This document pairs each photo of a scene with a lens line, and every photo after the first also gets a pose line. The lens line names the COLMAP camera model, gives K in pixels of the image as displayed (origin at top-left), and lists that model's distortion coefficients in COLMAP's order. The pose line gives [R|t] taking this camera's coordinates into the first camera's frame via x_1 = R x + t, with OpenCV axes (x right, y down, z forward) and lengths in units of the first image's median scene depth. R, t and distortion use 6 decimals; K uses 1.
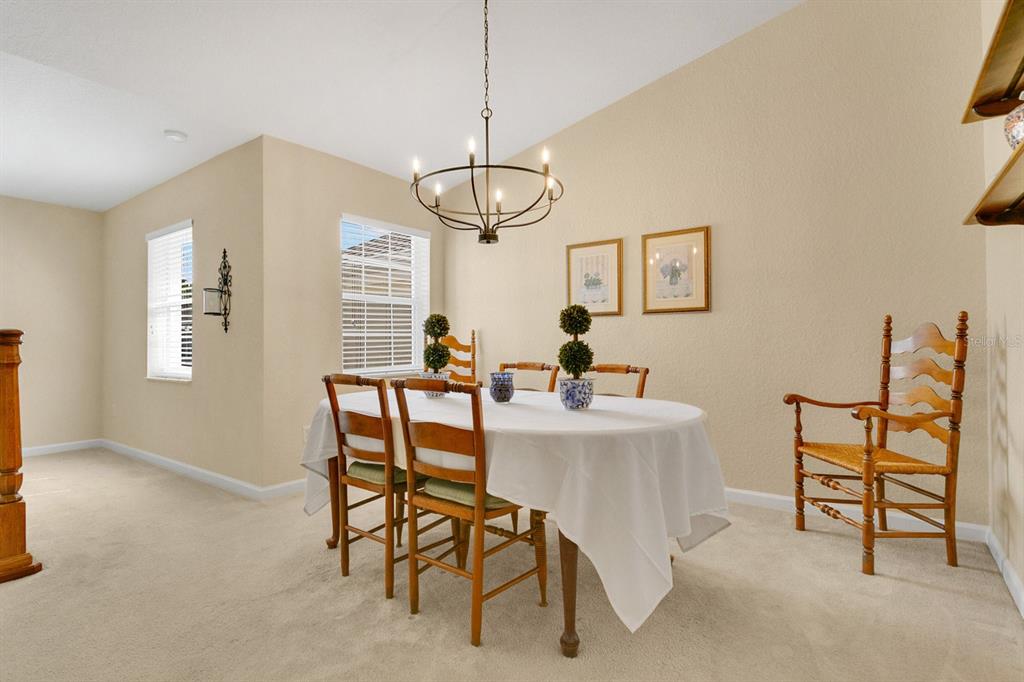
lens RADIAL K [[497.0, 0, 511.6], [0, 497.0, 337.5], [0, 0, 1]] dist [0.022382, 0.000323]
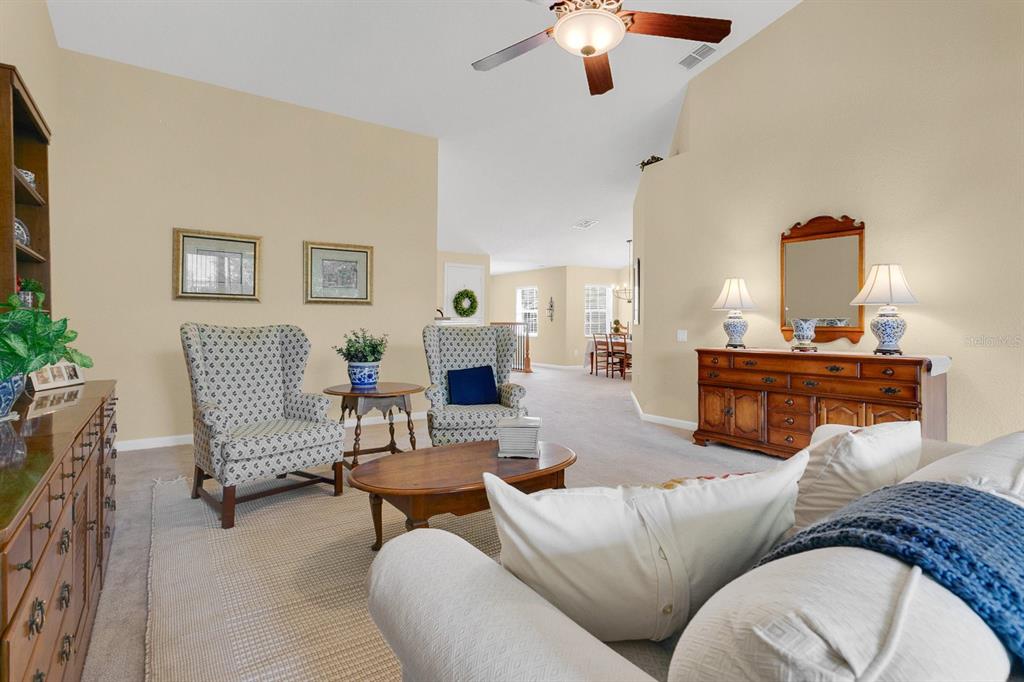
lens RADIAL K [[496.3, 0, 510.0], [0, 496.3, 327.1], [0, 0, 1]] dist [0.000480, 0.000024]
pose [[0.944510, 0.017350, -0.328025, 0.310124], [-0.009774, 0.999646, 0.024729, -0.067127], [0.328338, -0.020150, 0.944345, -2.710568]]
